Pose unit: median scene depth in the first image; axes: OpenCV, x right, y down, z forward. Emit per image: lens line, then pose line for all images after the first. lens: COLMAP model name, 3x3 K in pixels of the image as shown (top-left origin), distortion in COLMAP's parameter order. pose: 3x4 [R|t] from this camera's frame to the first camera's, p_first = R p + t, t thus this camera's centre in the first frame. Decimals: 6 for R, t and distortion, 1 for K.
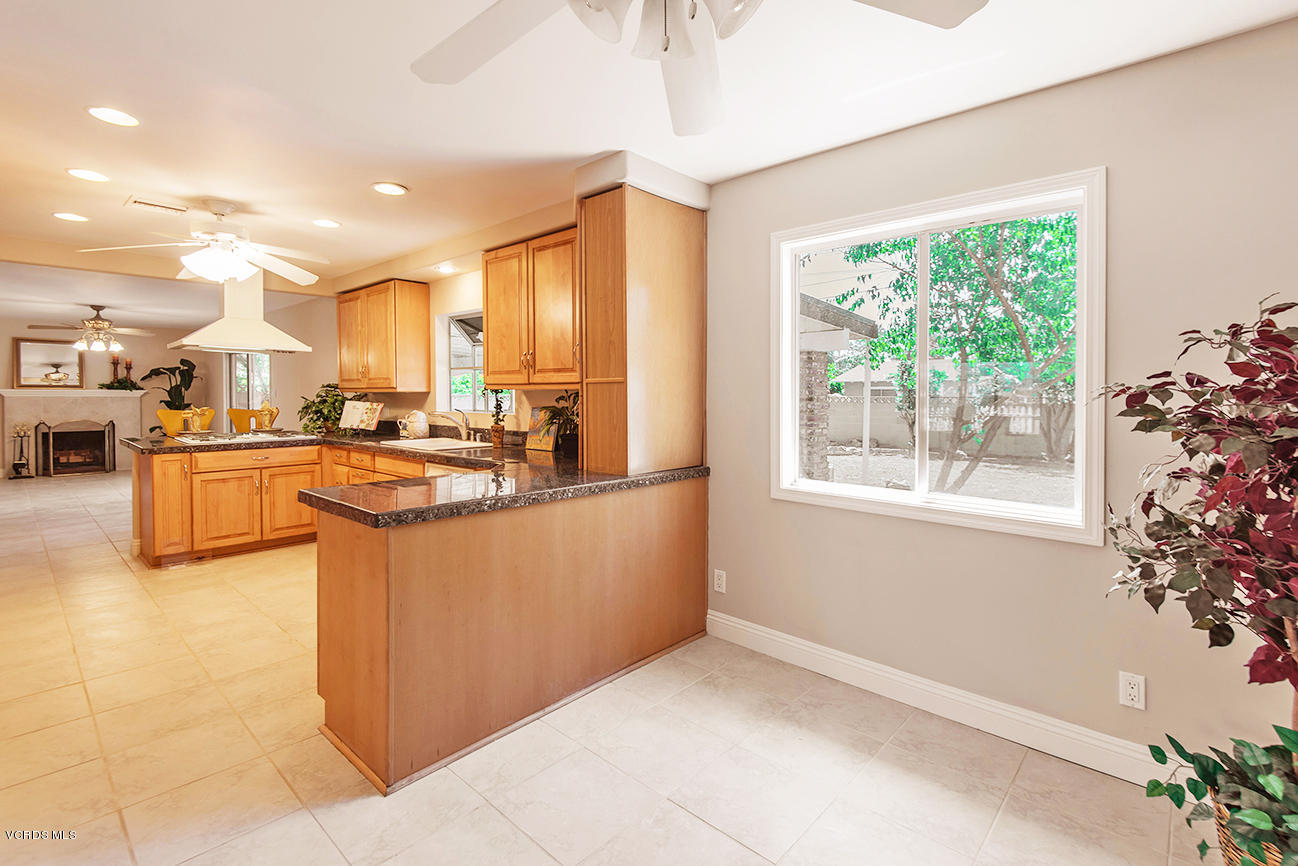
lens RADIAL K [[572.3, 0, 673.9], [0, 572.3, 408.3], [0, 0, 1]] dist [-0.004203, -0.006656]
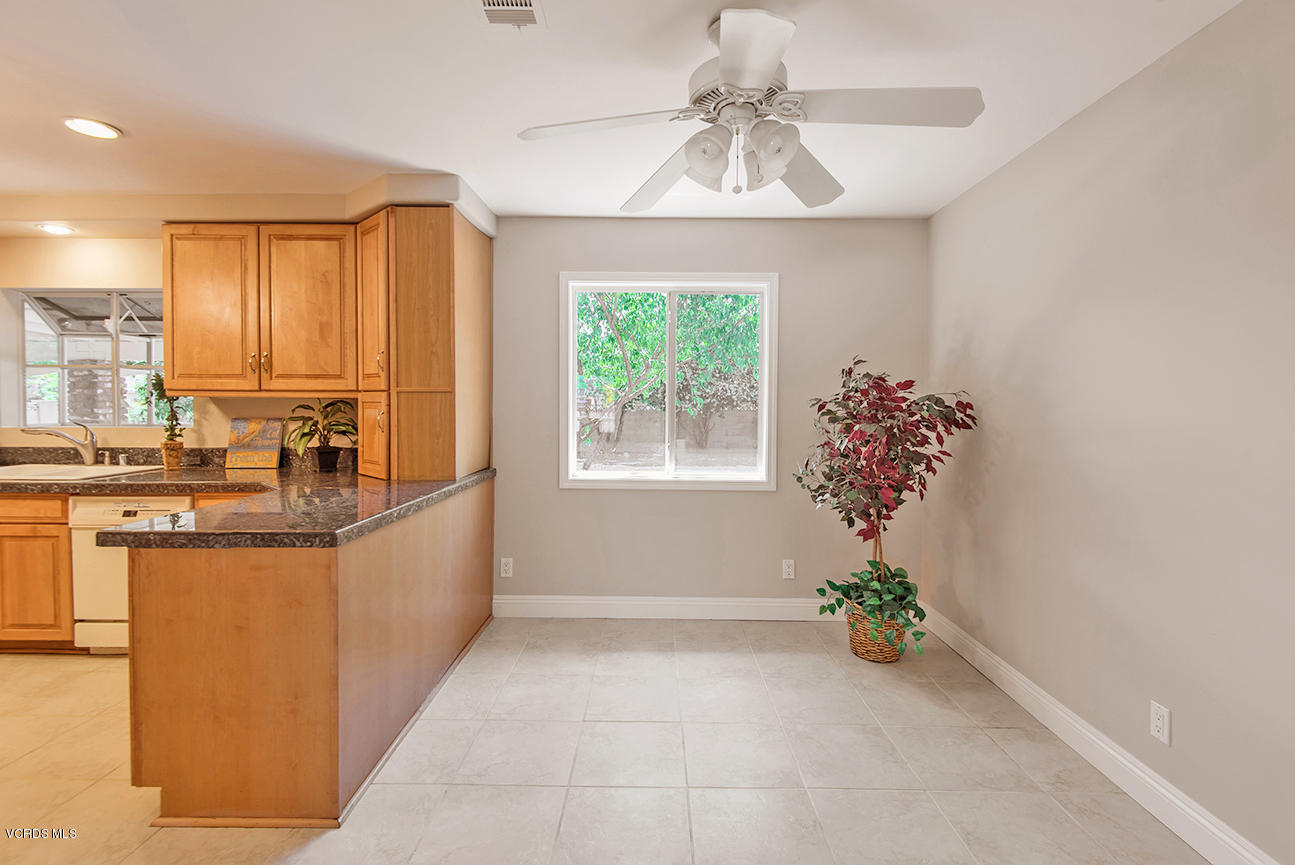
lens RADIAL K [[571.0, 0, 628.6], [0, 571.0, 428.0], [0, 0, 1]] dist [-0.004203, -0.006656]
pose [[0.756500, -0.027879, 0.653400, -0.462382], [0.014028, 0.999553, 0.026407, -0.001824], [-0.653844, -0.010811, 0.756552, -0.015095]]
